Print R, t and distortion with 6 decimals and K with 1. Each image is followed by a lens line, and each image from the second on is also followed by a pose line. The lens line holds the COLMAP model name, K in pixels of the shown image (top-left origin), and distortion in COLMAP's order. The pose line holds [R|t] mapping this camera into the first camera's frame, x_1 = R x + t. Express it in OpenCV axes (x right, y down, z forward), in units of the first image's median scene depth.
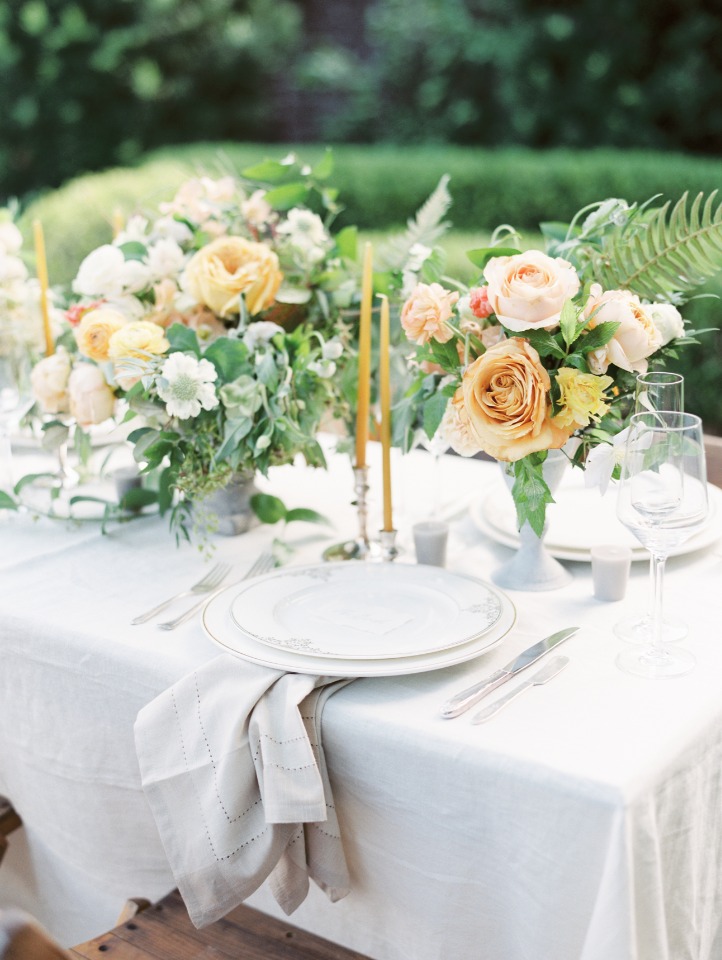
lens RADIAL K [[1569.8, 0, 361.0], [0, 1569.8, 480.0], [0, 0, 1]] dist [-0.207937, -0.003705]
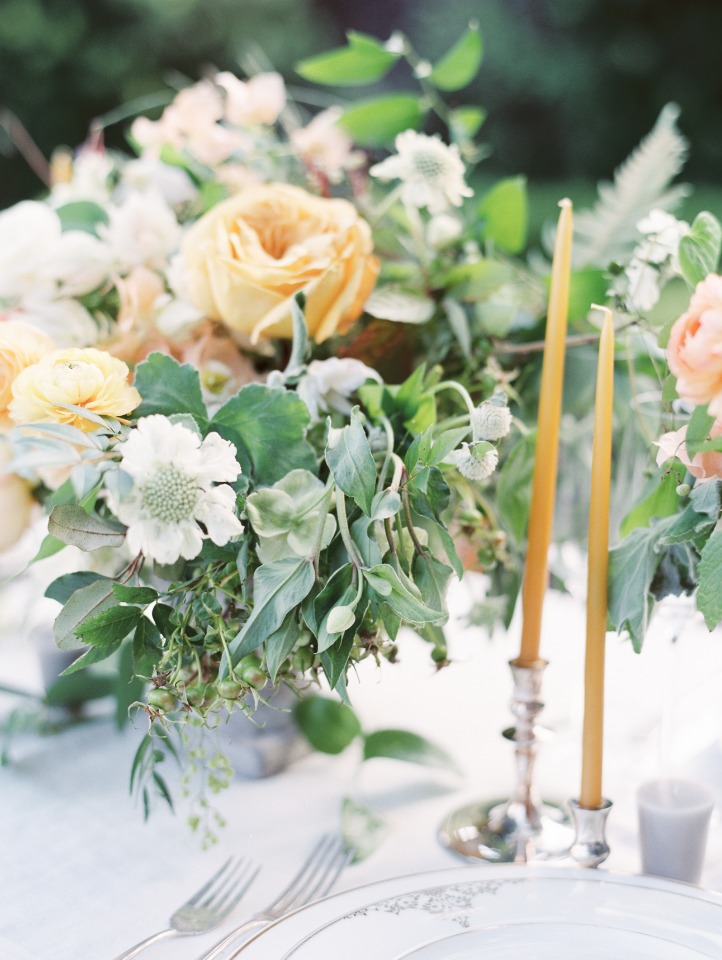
lens RADIAL K [[1569.8, 0, 361.0], [0, 1569.8, 480.0], [0, 0, 1]] dist [-0.207937, -0.003705]
pose [[0.999532, 0.030397, 0.003450, -0.056424], [-0.030194, 0.998366, -0.048507, -0.040742], [-0.004919, 0.048380, 0.998817, 0.523471]]
